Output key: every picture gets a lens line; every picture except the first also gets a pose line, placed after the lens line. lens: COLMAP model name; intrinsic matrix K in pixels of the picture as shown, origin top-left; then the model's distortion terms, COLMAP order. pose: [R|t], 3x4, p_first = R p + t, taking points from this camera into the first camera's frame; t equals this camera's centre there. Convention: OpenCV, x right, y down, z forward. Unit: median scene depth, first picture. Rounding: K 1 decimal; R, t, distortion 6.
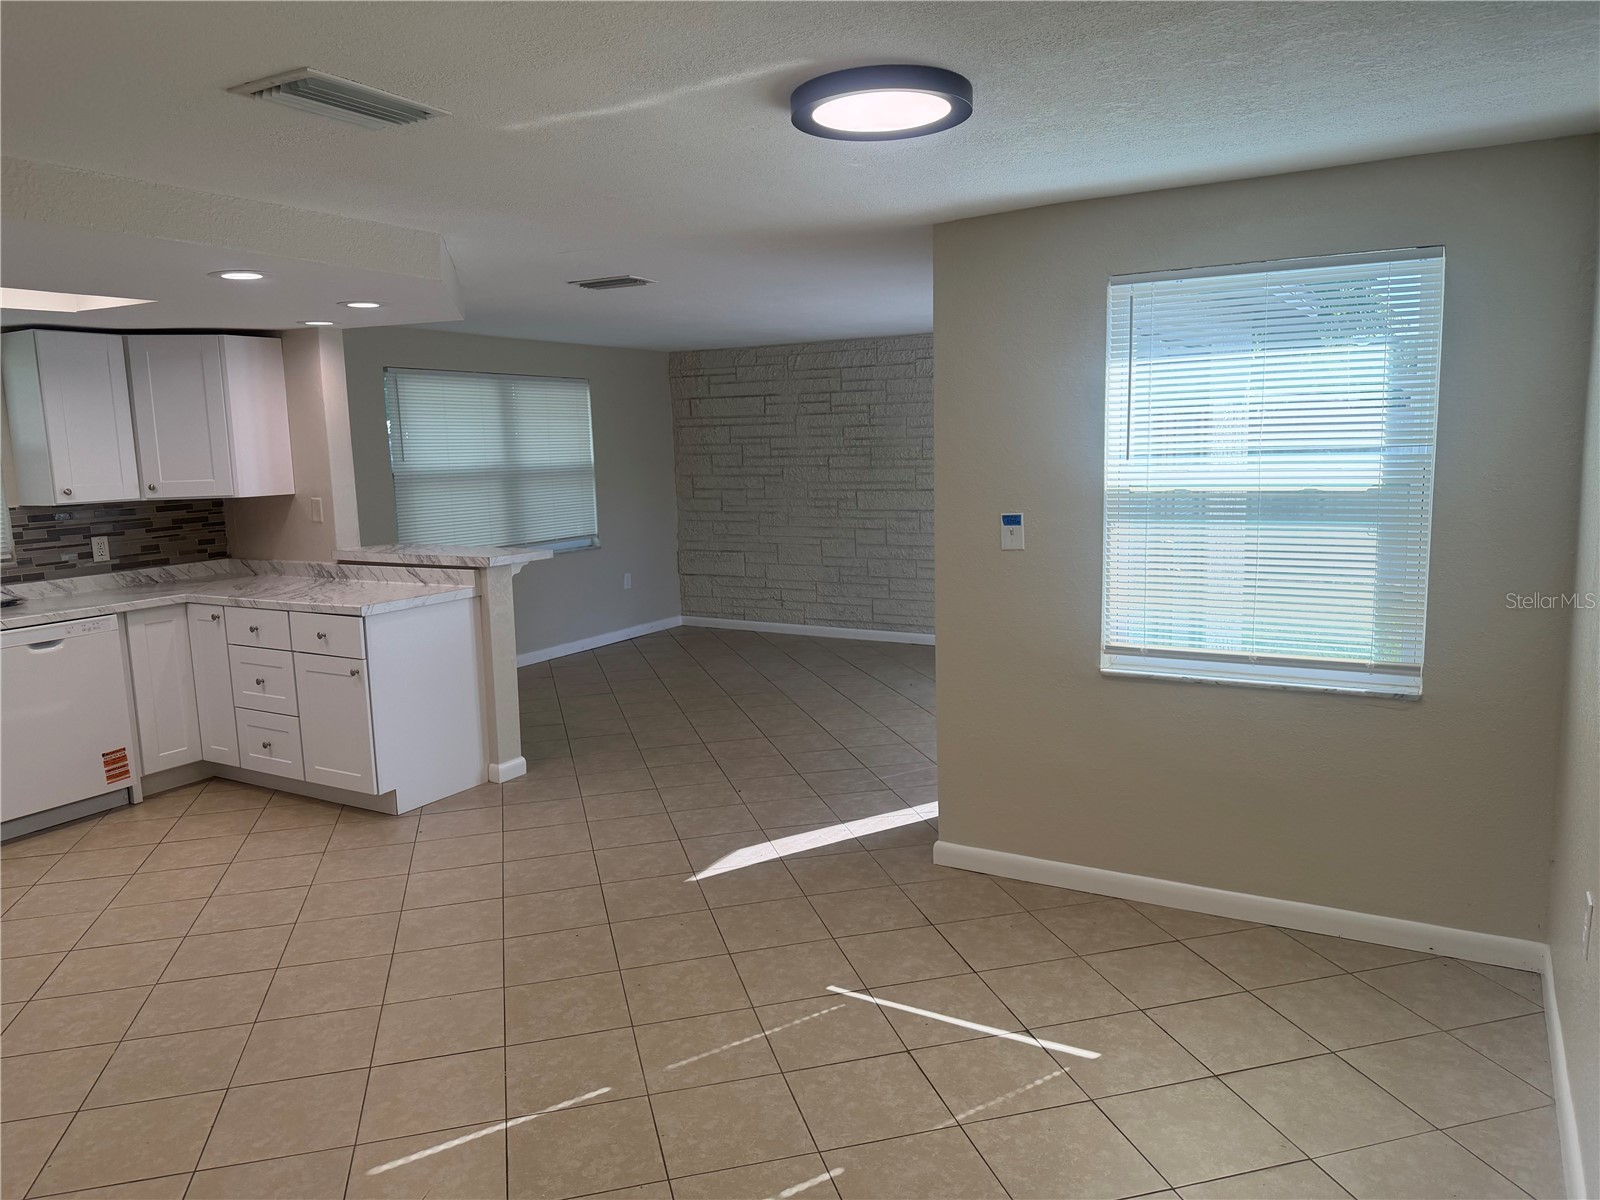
lens RADIAL K [[1133.1, 0, 796.6], [0, 1133.1, 607.8], [0, 0, 1]] dist [0.075988, -0.093044]
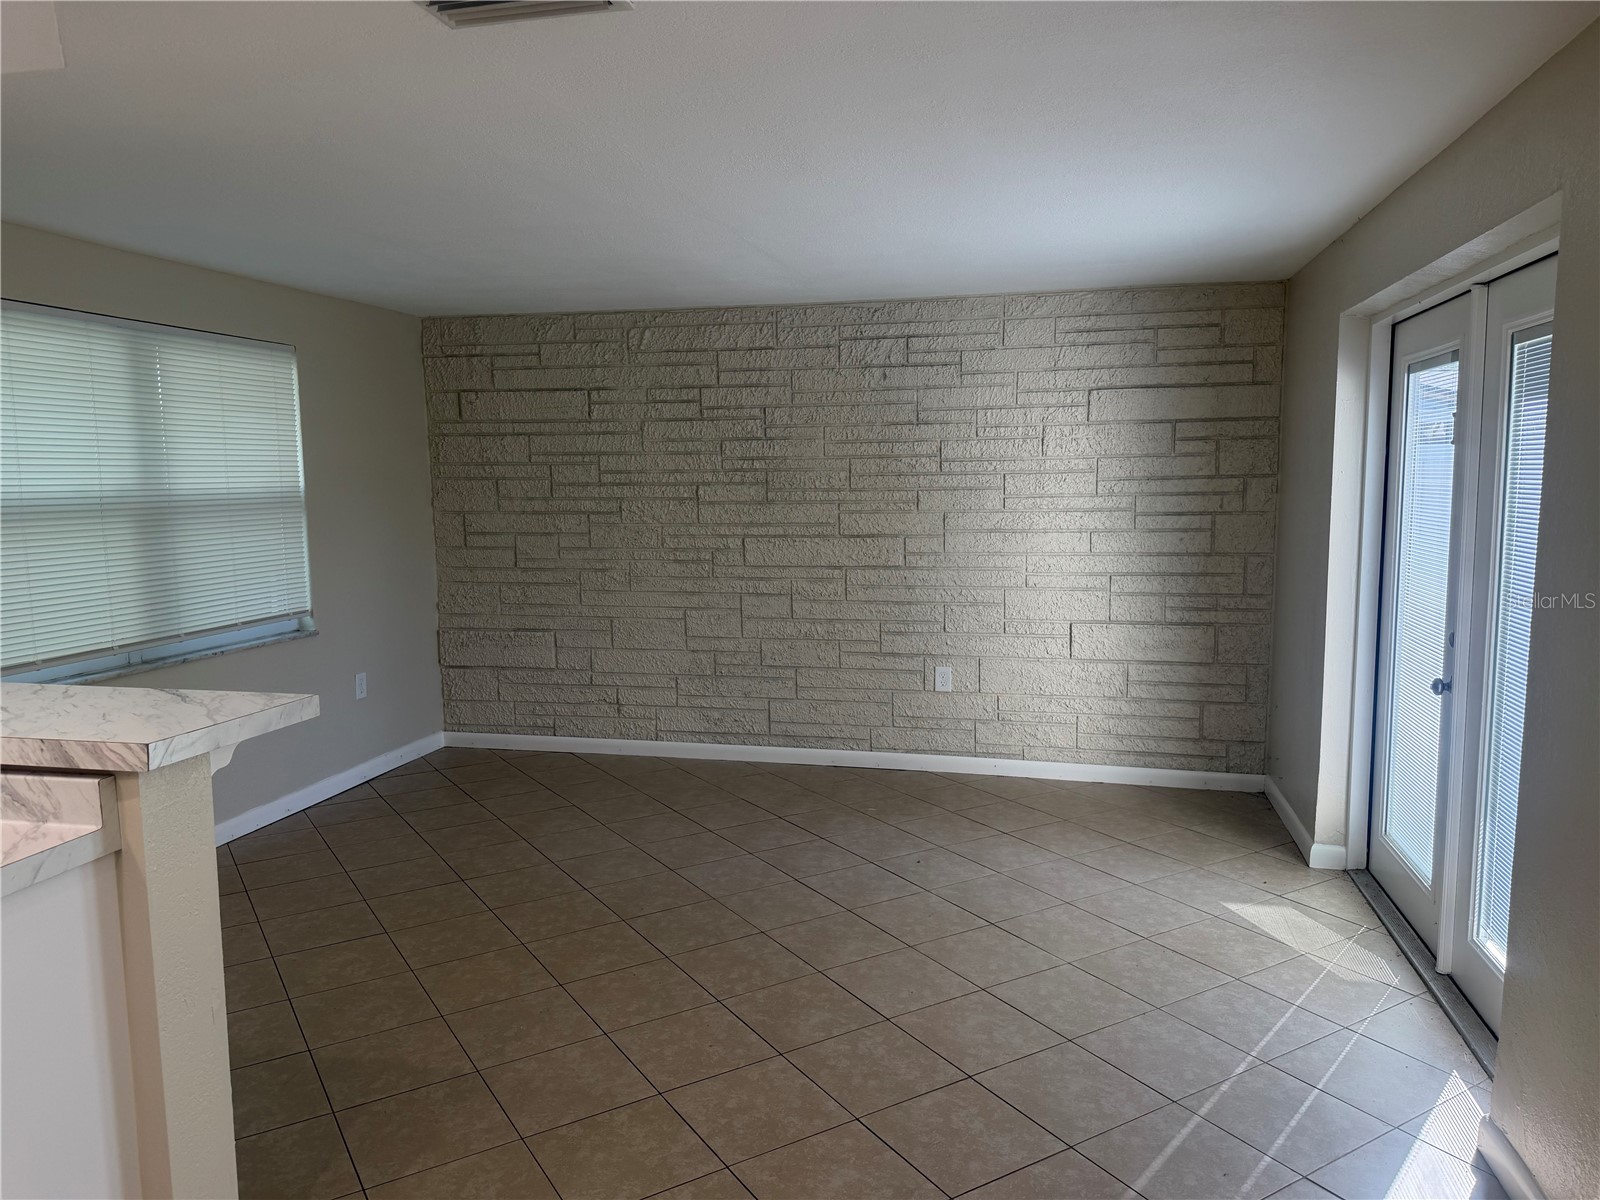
lens RADIAL K [[1133.1, 0, 818.6], [0, 1133.1, 598.8], [0, 0, 1]] dist [0.075988, -0.093044]
pose [[0.950547, -0.017108, 0.310108, -0.109342], [0.029457, 0.998947, -0.035183, -0.042405], [-0.309180, 0.042578, 0.950050, 0.358196]]
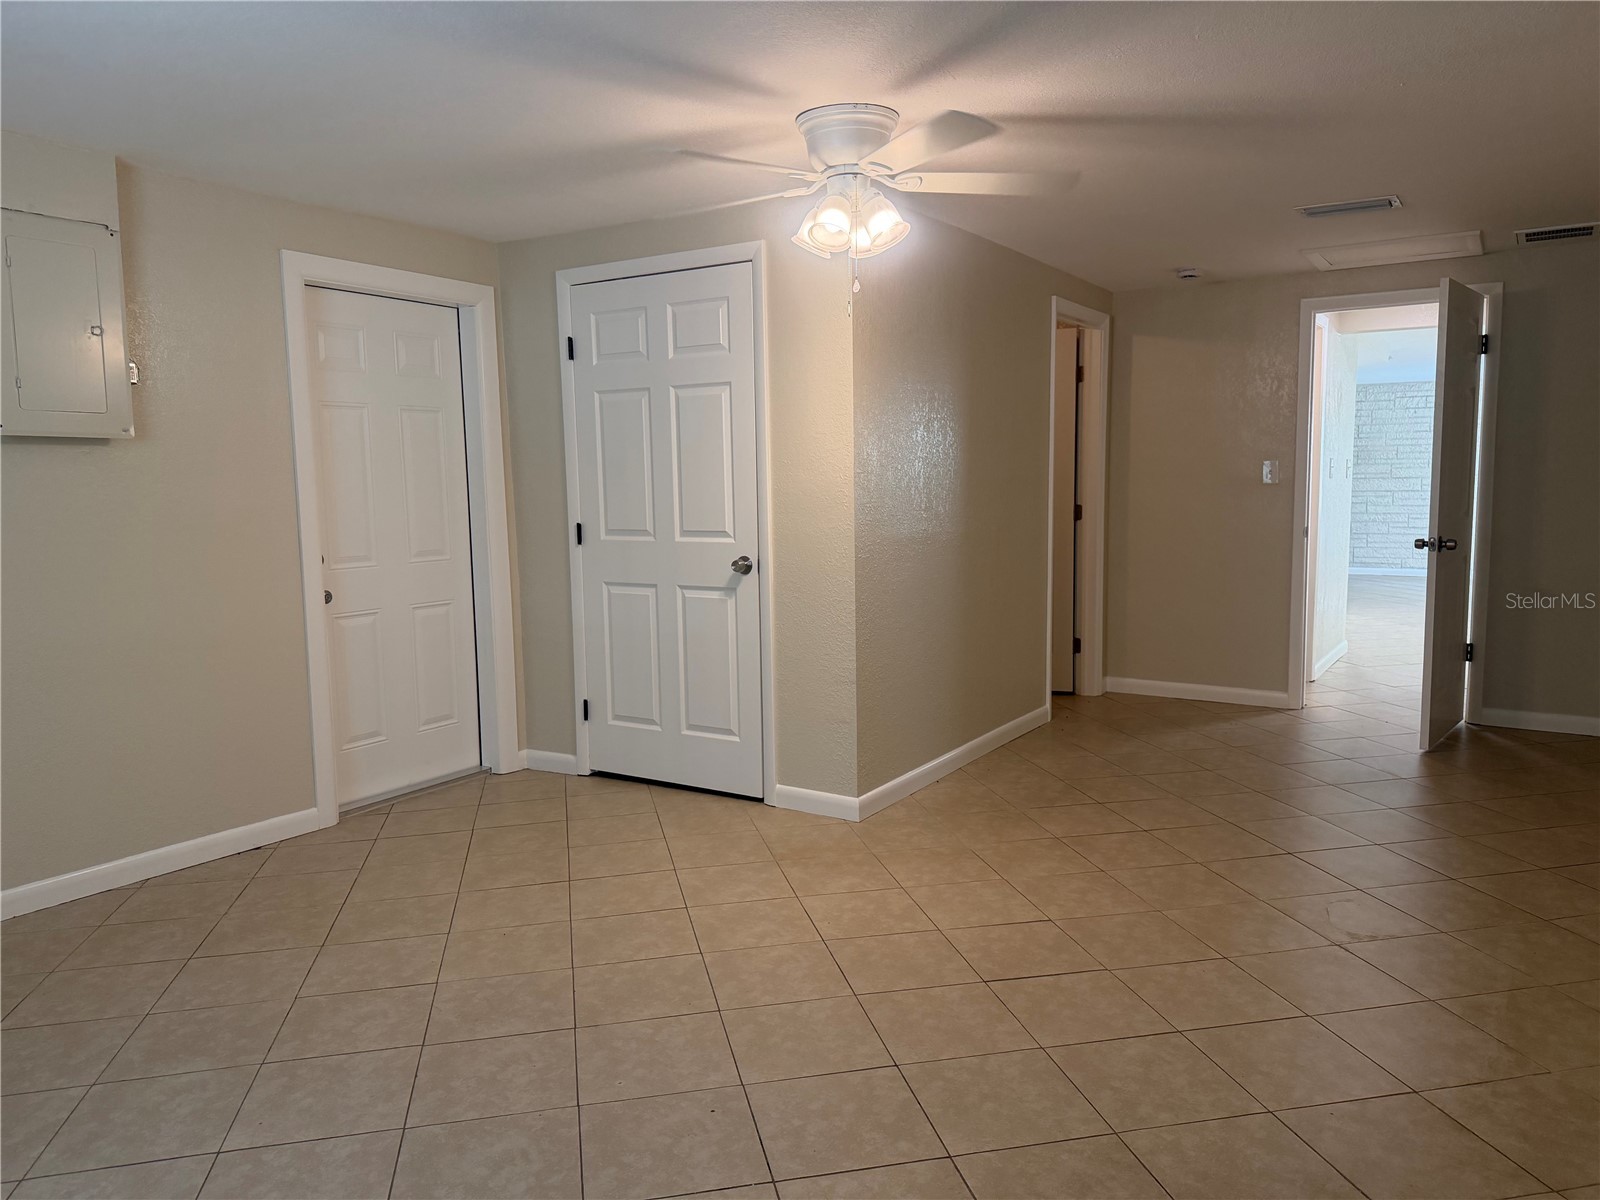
lens RADIAL K [[1133.1, 0, 806.9], [0, 1133.1, 597.5], [0, 0, 1]] dist [0.075988, -0.093044]
pose [[0.998525, 0.018038, 0.051209, -0.771903], [-0.015170, 0.998323, -0.055858, 0.162136], [-0.052131, 0.054999, 0.997125, -0.550297]]
